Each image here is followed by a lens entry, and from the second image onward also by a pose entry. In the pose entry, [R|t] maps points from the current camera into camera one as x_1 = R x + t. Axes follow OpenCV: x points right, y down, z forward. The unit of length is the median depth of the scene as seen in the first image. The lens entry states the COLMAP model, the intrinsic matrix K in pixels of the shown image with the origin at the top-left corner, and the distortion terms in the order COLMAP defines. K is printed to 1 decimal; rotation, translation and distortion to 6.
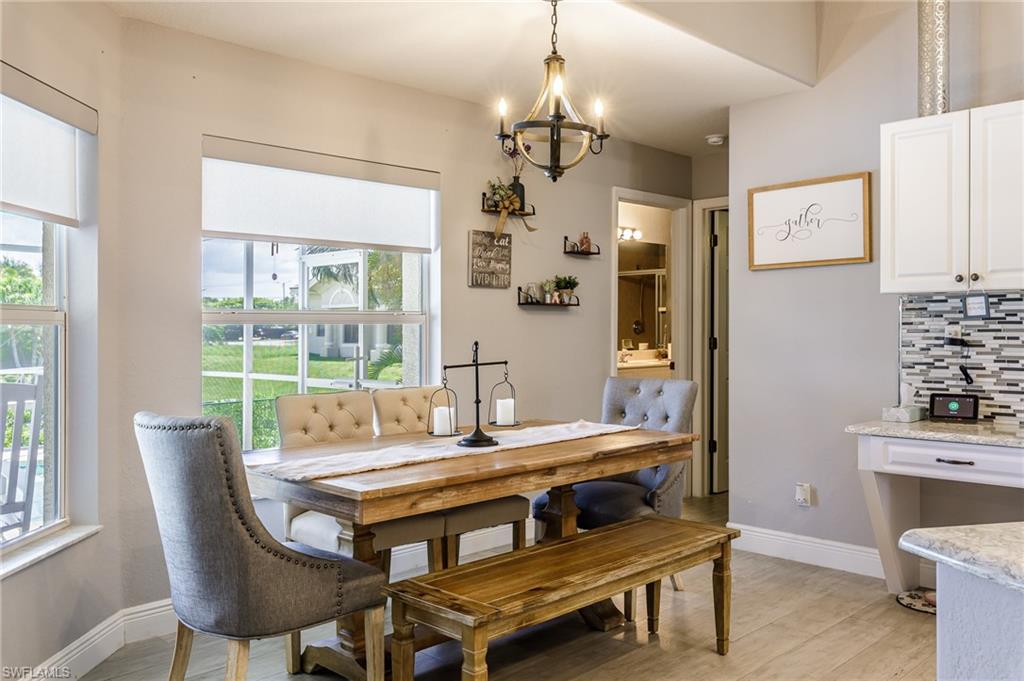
lens RADIAL K [[874.9, 0, 513.1], [0, 874.9, 335.6], [0, 0, 1]] dist [-0.000887, -0.000014]
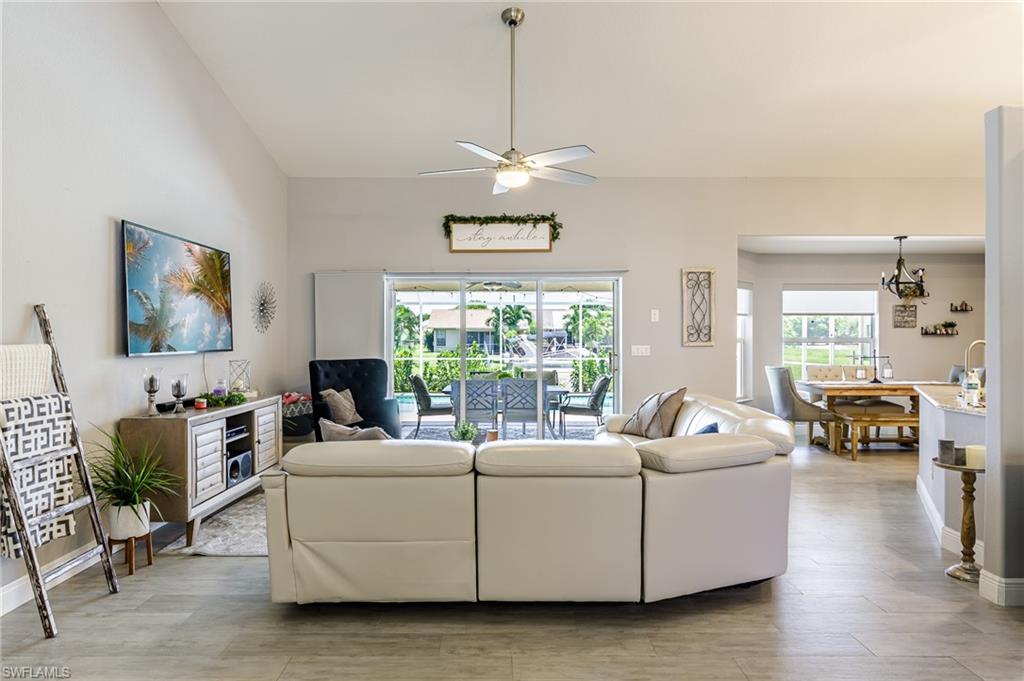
lens RADIAL K [[596.0, 0, 512.9], [0, 596.0, 331.6], [0, 0, 1]] dist [0.004168, 0.001098]
pose [[0.718011, 0.000170, -0.696032, 0.332529], [-0.011161, 0.999874, -0.011270, -0.012482], [0.695942, 0.015860, 0.717923, -0.912489]]
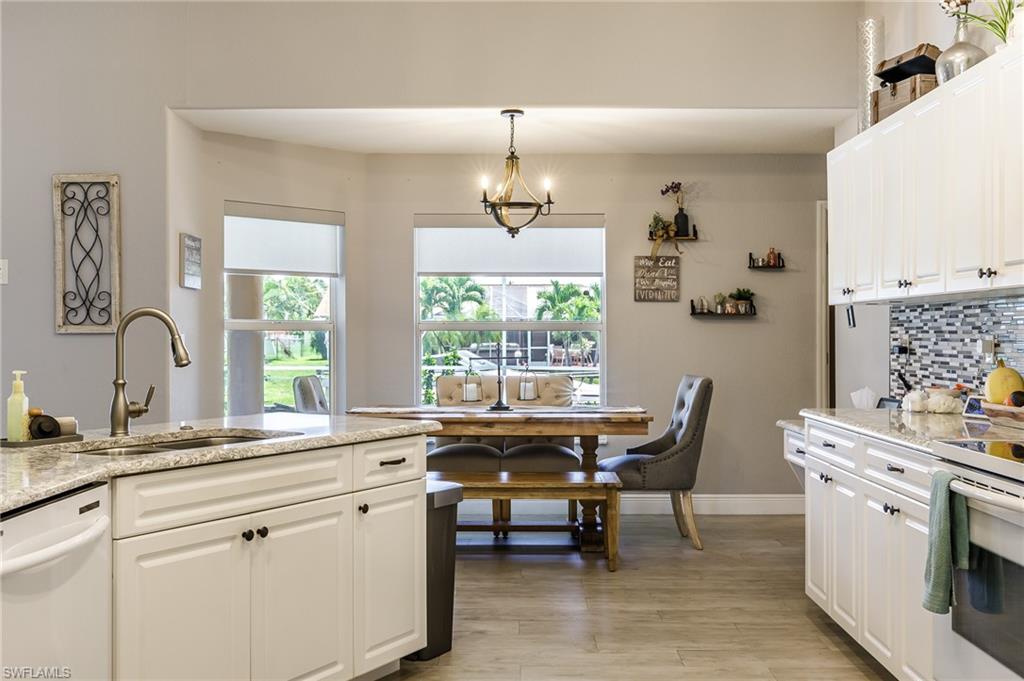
lens RADIAL K [[1050.2, 0, 511.5], [0, 1050.2, 331.9], [0, 0, 1]] dist [-0.008834, 0.000000]
pose [[0.709659, 0.005588, -0.704523, 0.825271], [-0.012405, 0.999913, -0.004564, -0.002992], [0.704436, 0.011979, 0.709666, -0.174720]]
